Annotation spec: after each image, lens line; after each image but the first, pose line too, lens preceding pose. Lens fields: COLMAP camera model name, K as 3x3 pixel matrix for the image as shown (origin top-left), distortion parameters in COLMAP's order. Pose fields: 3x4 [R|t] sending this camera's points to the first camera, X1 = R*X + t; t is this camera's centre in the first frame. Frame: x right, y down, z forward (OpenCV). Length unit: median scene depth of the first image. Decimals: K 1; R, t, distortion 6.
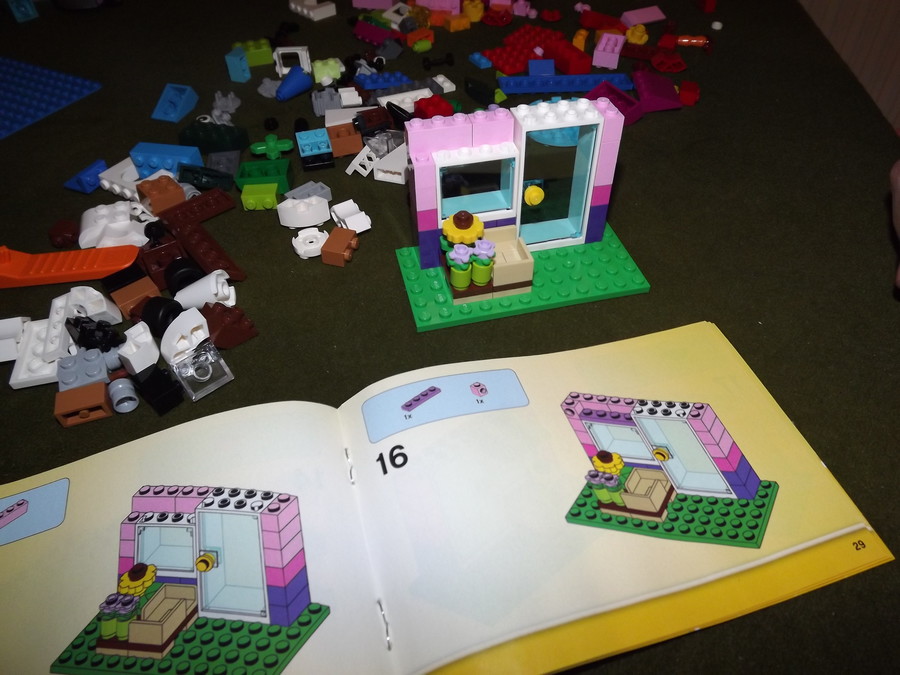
lens RADIAL K [[682.4, 0, 450.0], [0, 682.4, 337.5], [0, 0, 1]] dist [-0.007282, -0.003964]
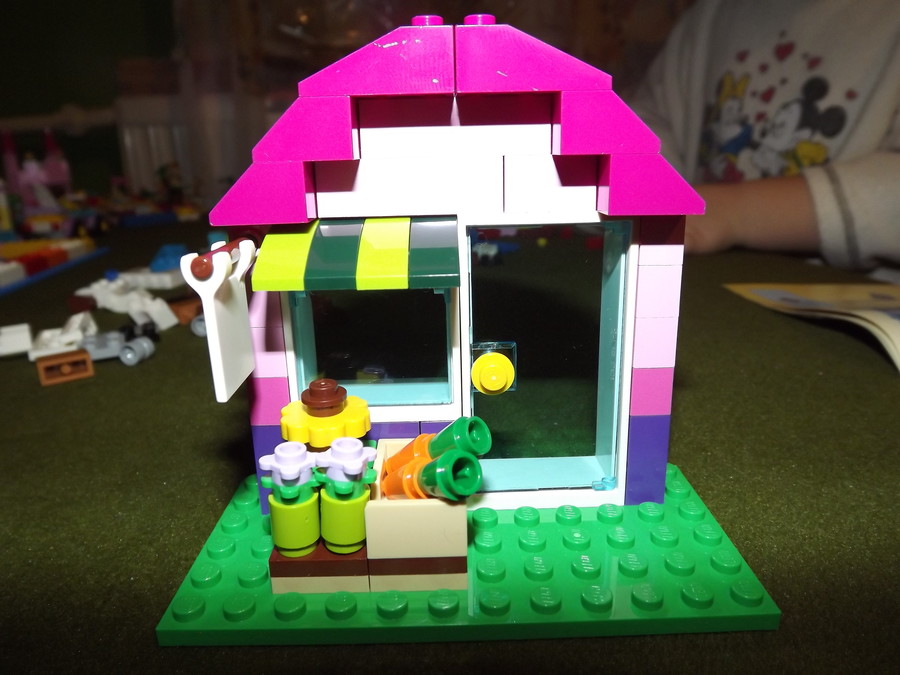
lens RADIAL K [[682.4, 0, 450.0], [0, 682.4, 337.5], [0, 0, 1]] dist [-0.007282, -0.003964]
pose [[0.971689, 0.042222, -0.232461, 0.197898], [-0.152436, 0.863757, -0.480299, 0.000669], [0.180511, 0.502137, 0.845739, 0.576836]]
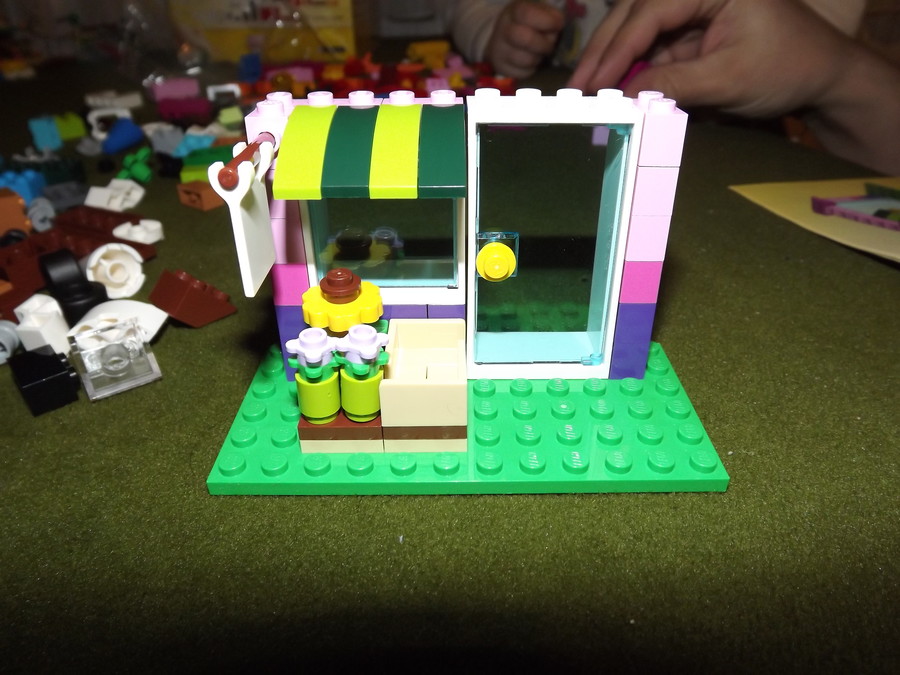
lens RADIAL K [[682.4, 0, 450.0], [0, 682.4, 337.5], [0, 0, 1]] dist [-0.007282, -0.003964]
pose [[0.967954, 0.120065, -0.220567, 0.204444], [-0.173117, 0.955284, -0.239713, -0.026518], [0.181923, 0.270215, 0.945456, 0.521287]]
